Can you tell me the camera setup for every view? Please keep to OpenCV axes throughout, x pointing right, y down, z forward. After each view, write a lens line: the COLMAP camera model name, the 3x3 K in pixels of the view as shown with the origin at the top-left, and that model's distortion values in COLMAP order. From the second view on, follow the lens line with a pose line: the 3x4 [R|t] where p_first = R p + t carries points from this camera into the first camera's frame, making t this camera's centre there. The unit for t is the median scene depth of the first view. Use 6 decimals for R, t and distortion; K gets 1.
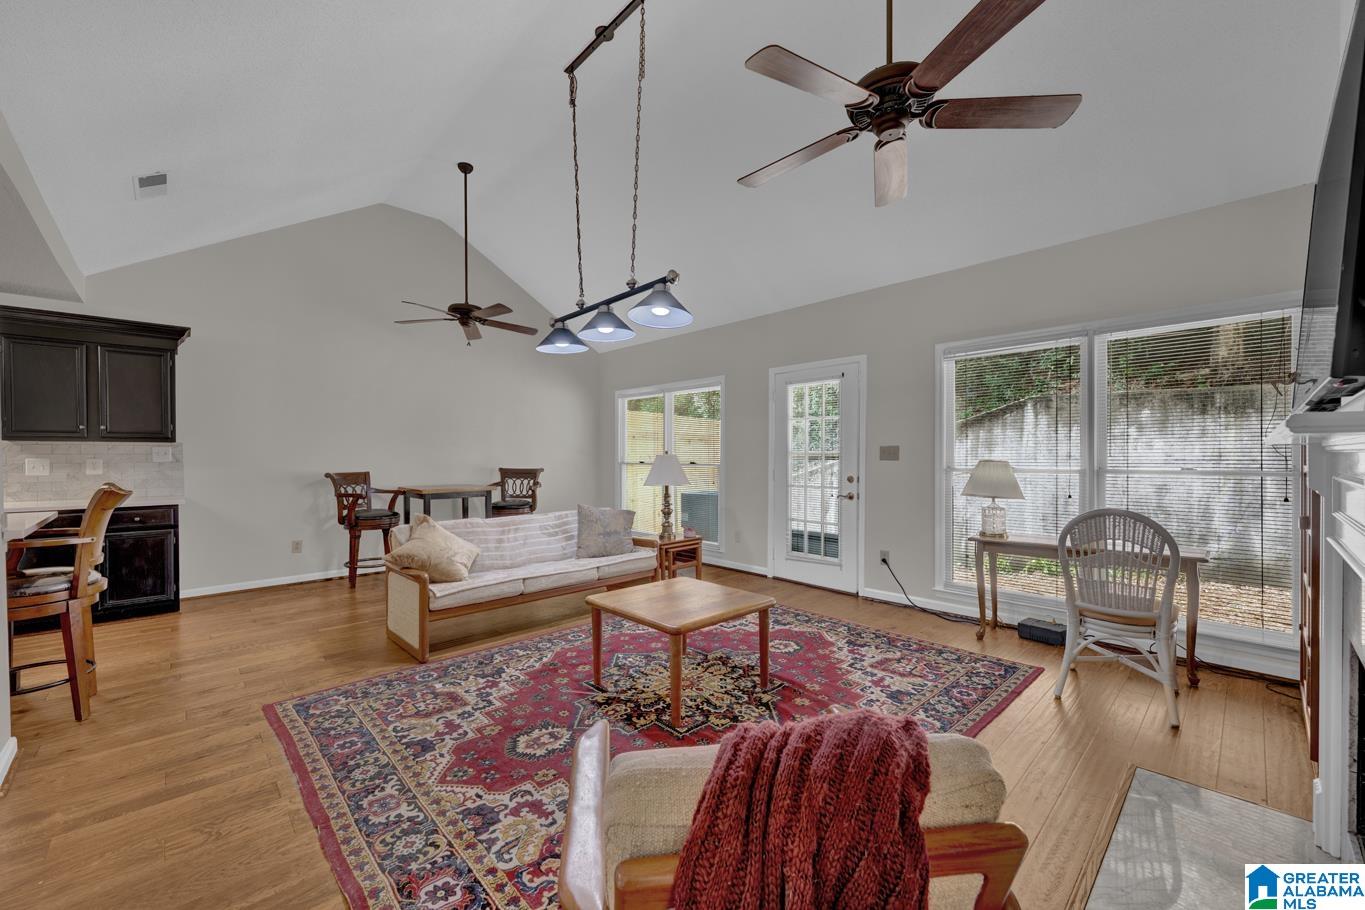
lens RADIAL K [[537.9, 0, 680.3], [0, 537.9, 459.8], [0, 0, 1]] dist [-0.001057, -0.000258]
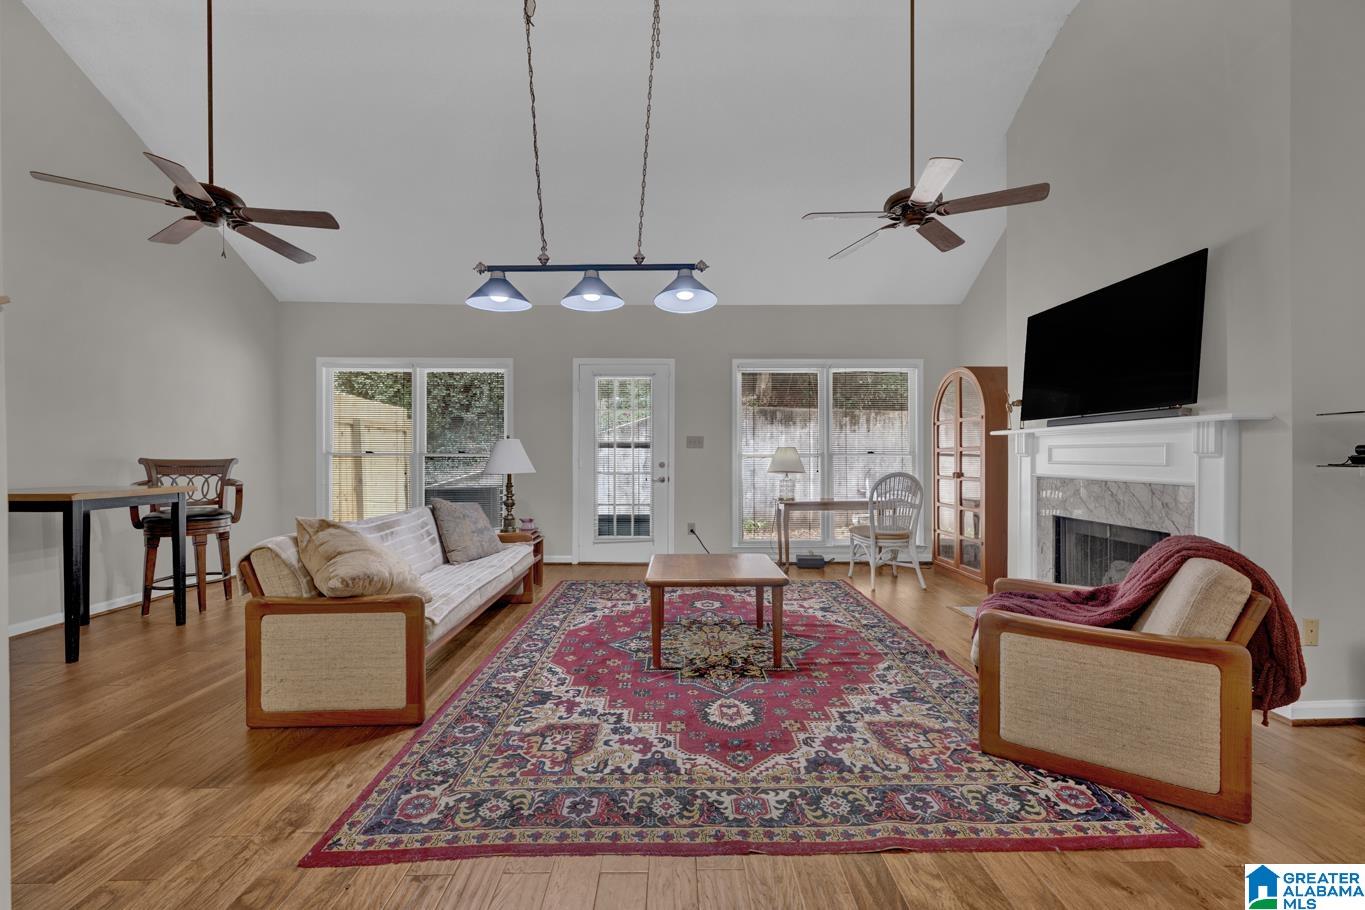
lens RADIAL K [[537.9, 0, 682.4], [0, 537.9, 458.9], [0, 0, 1]] dist [-0.001057, -0.000258]
pose [[0.673822, -0.000098, 0.738893, -0.860611], [0.003970, 0.999986, -0.003489, 0.047513], [-0.738883, 0.005284, 0.673813, 0.322935]]
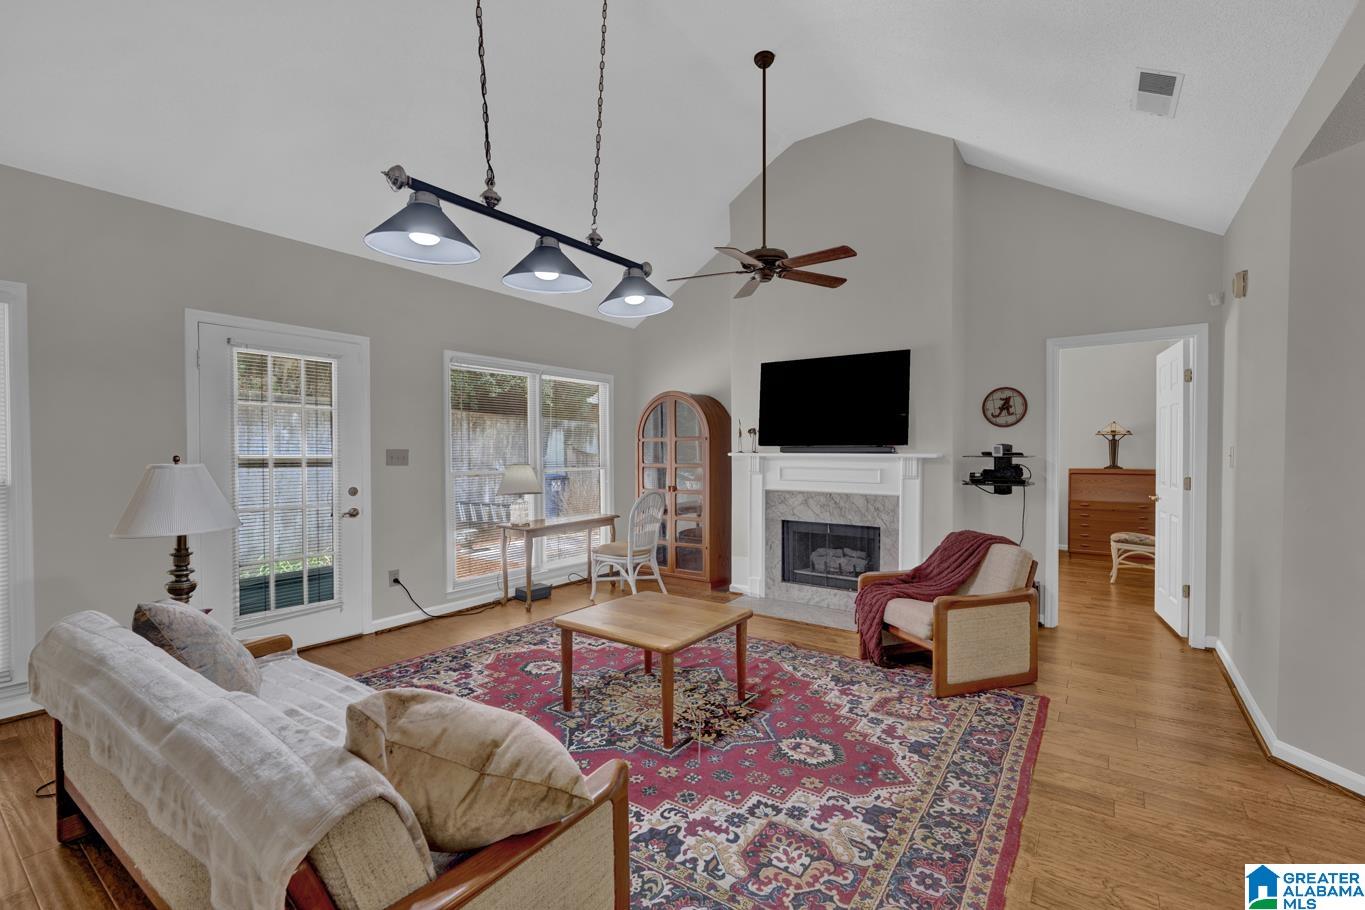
lens RADIAL K [[593.9, 0, 682.5], [0, 593.9, 460.3], [0, 0, 1]] dist [-0.004443, 0.000132]
pose [[-0.192553, -0.011805, 0.981216, -1.060766], [0.006237, 0.999893, 0.013253, -0.029357], [-0.981267, 0.008672, -0.192459, 1.180349]]
